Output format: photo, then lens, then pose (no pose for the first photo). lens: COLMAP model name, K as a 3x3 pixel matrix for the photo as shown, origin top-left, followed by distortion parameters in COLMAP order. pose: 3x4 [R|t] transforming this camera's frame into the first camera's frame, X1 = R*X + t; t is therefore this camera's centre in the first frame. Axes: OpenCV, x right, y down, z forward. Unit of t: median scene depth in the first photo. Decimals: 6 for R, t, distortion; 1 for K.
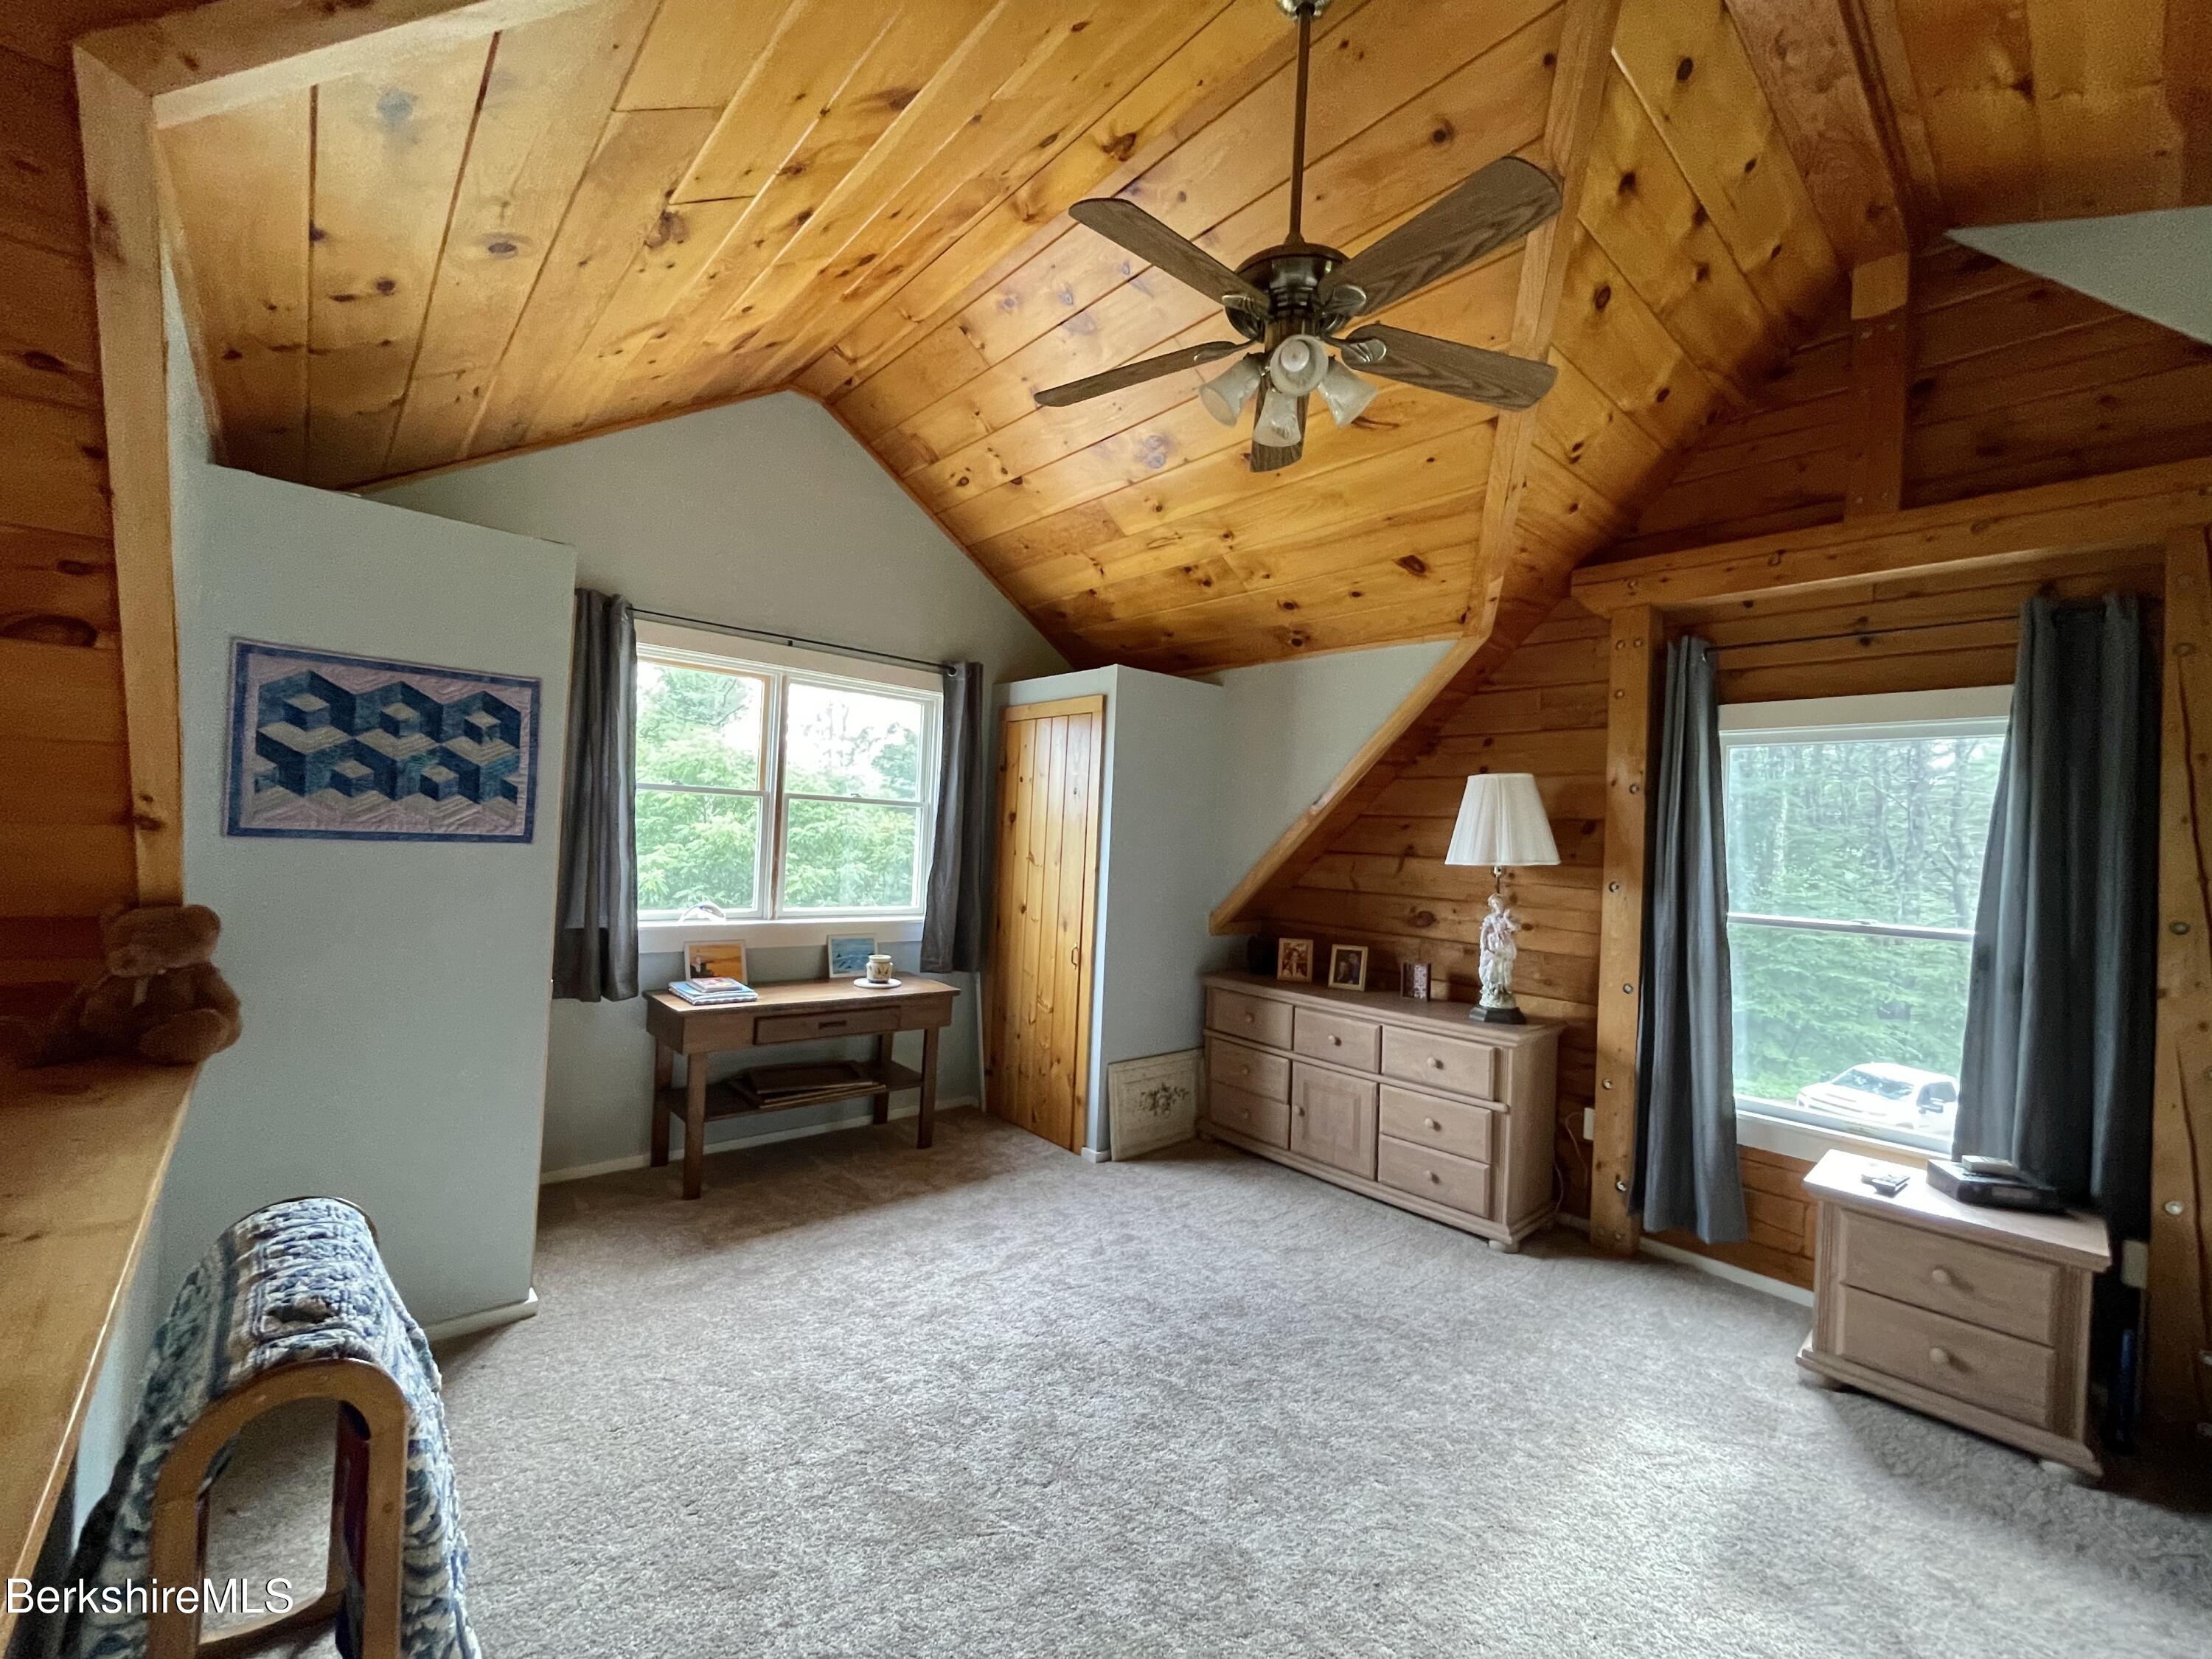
lens RADIAL K [[901.1, 0, 1102.8], [0, 901.1, 828.6], [0, 0, 1]] dist [-0.005993, 0.002395]
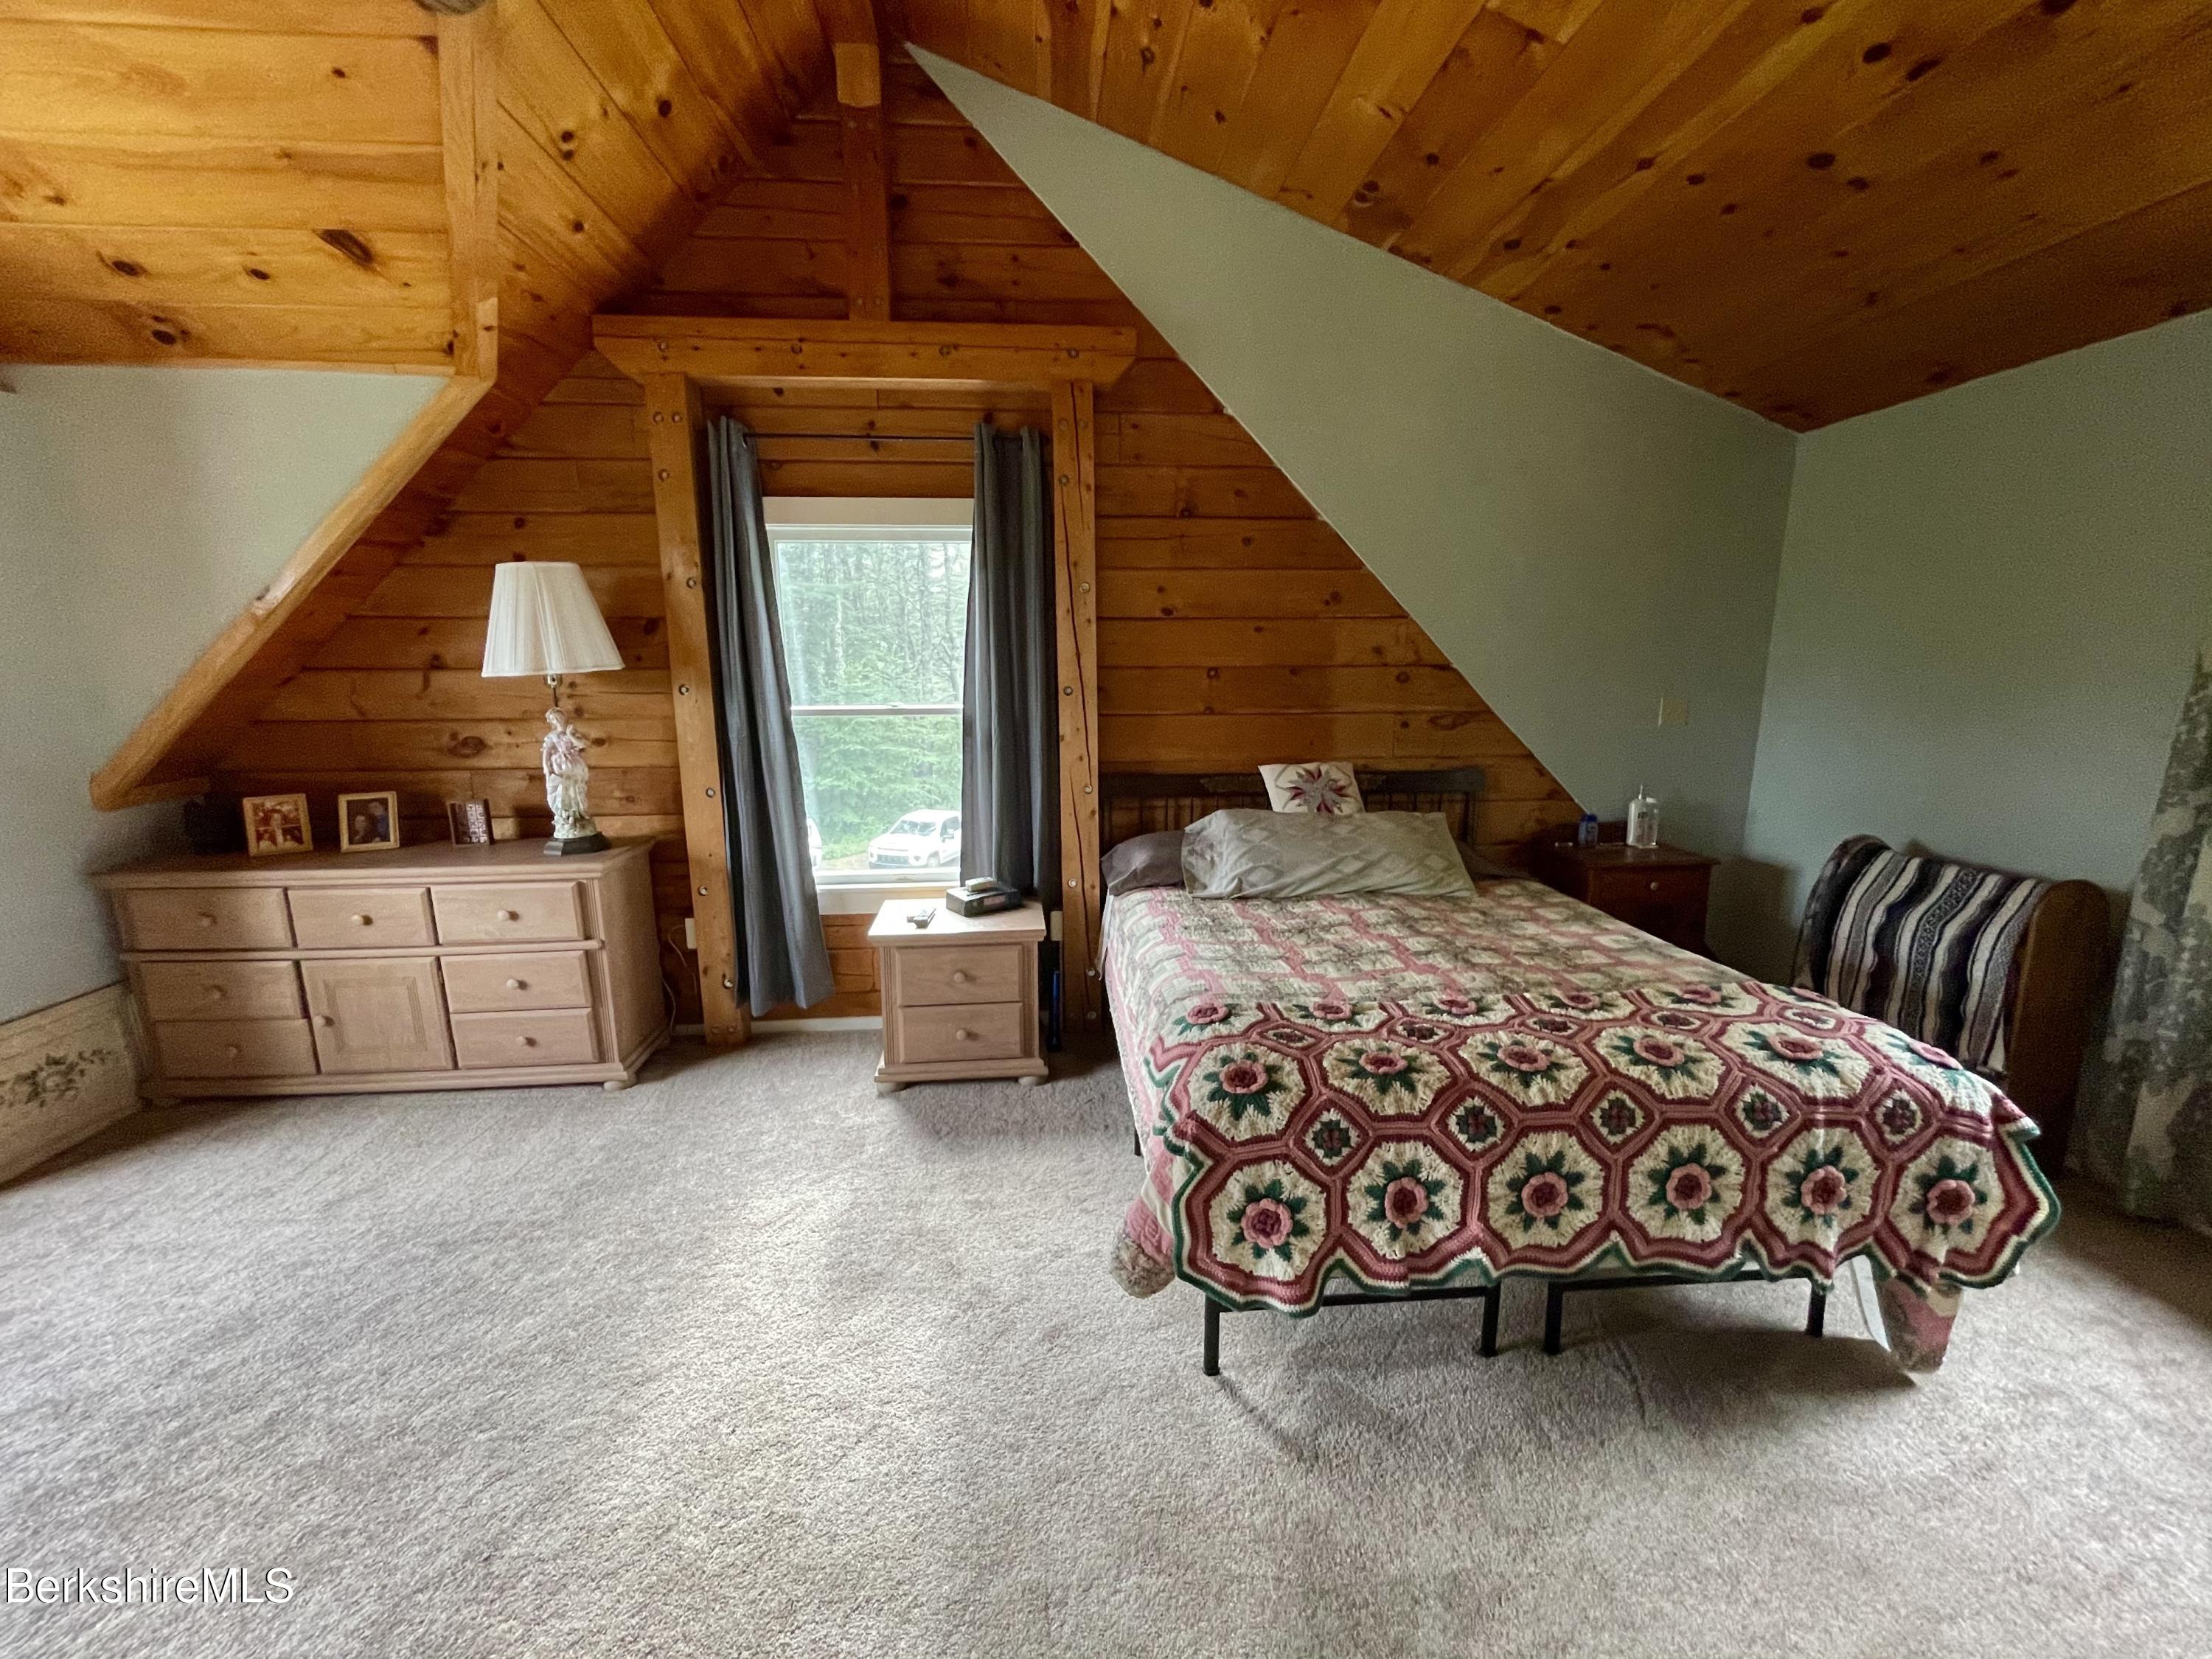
lens RADIAL K [[901.1, 0, 1104.2], [0, 901.1, 827.6], [0, 0, 1]] dist [-0.005993, 0.002395]
pose [[0.600523, -0.191317, 0.776383, 0.071746], [0.023693, 0.974786, 0.221882, 0.007011], [-0.799257, -0.114850, 0.589914, 0.071434]]
